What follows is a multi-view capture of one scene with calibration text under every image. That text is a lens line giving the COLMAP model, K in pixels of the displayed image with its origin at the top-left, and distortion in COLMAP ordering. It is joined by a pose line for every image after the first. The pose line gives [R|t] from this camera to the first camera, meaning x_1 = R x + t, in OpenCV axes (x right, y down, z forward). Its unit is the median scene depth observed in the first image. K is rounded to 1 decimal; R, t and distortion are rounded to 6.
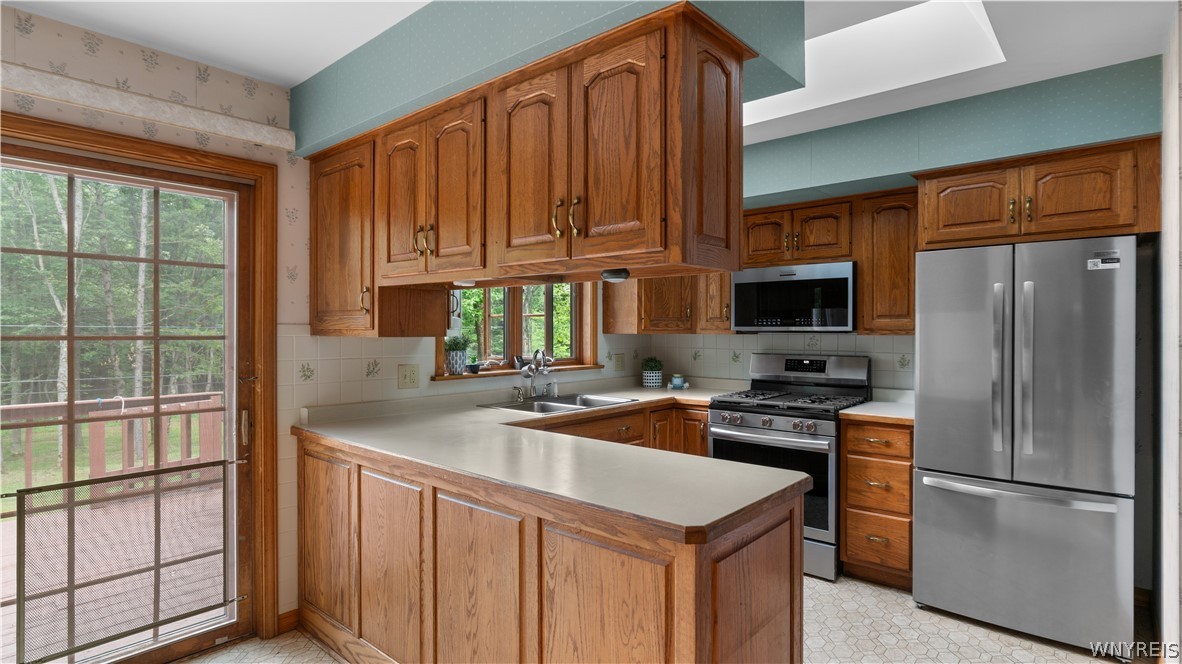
lens RADIAL K [[594.2, 0, 589.6], [0, 594.2, 334.4], [0, 0, 1]] dist [-0.013006, 0.003850]
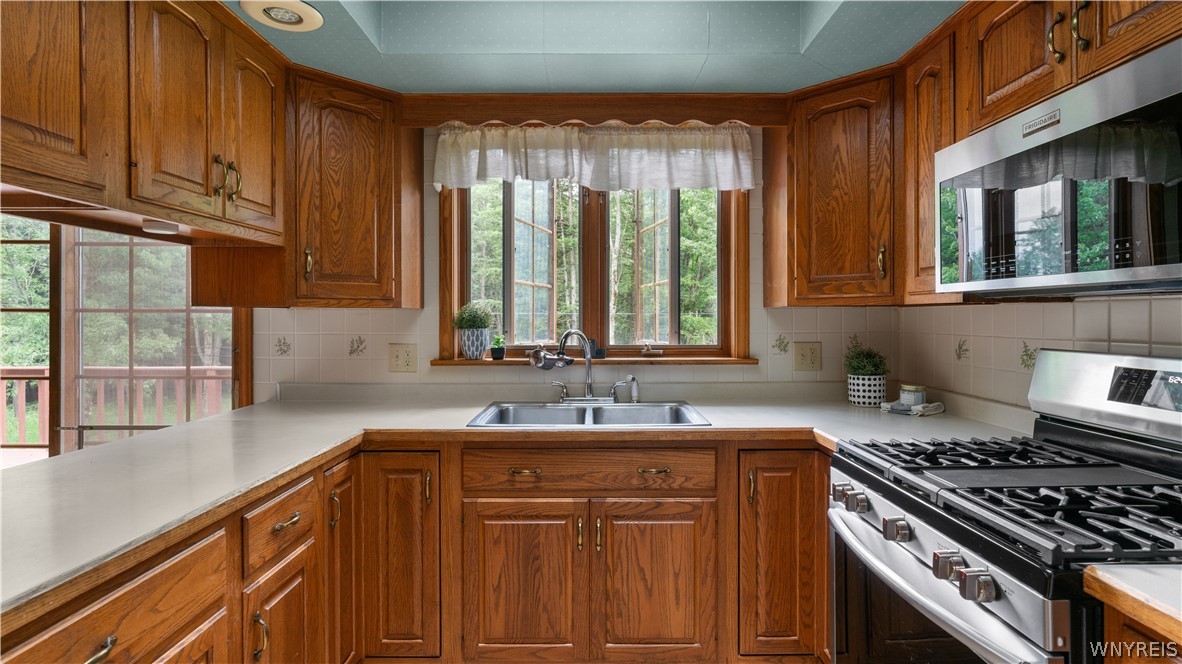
lens RADIAL K [[578.6, 0, 586.4], [0, 578.6, 315.2], [0, 0, 1]] dist [-0.008228, 0.004577]
pose [[0.653998, -0.005777, -0.756474, 0.604293], [-0.003103, 0.999942, -0.010319, 0.023271], [0.756490, 0.009096, 0.653942, 0.832278]]
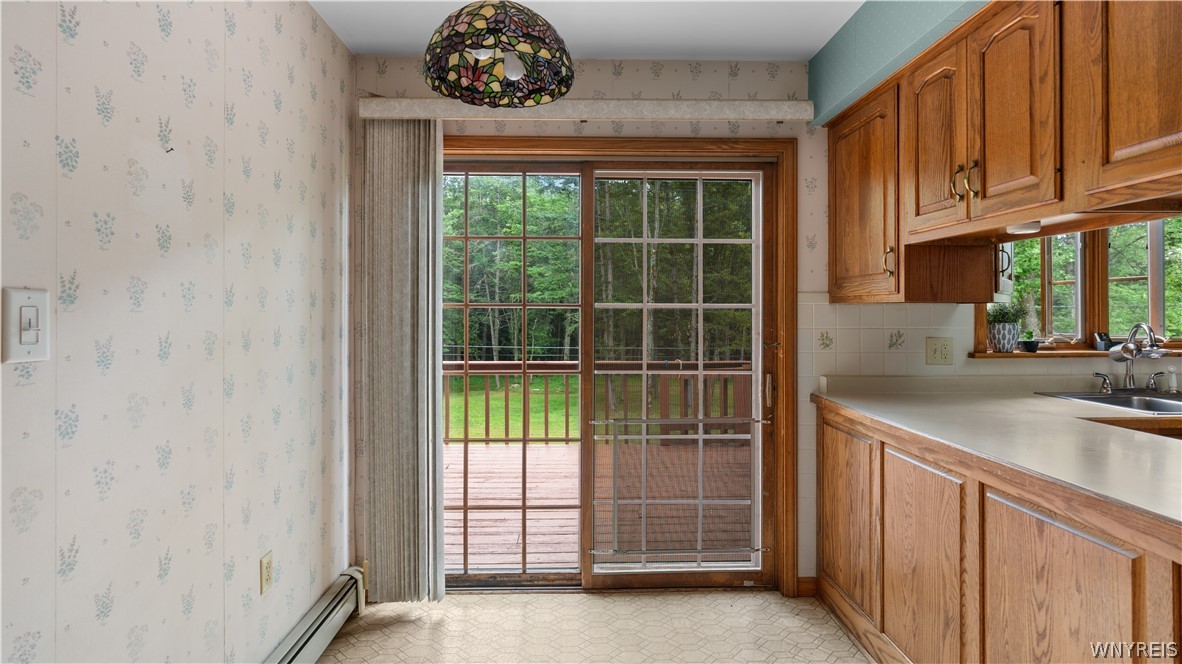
lens RADIAL K [[578.6, 0, 594.1], [0, 578.6, 311.0], [0, 0, 1]] dist [-0.008228, 0.004577]
pose [[0.680299, -0.003883, -0.732925, -0.035306], [-0.002321, 0.999970, -0.007452, 0.024734], [0.732931, 0.006771, 0.680269, 0.063685]]
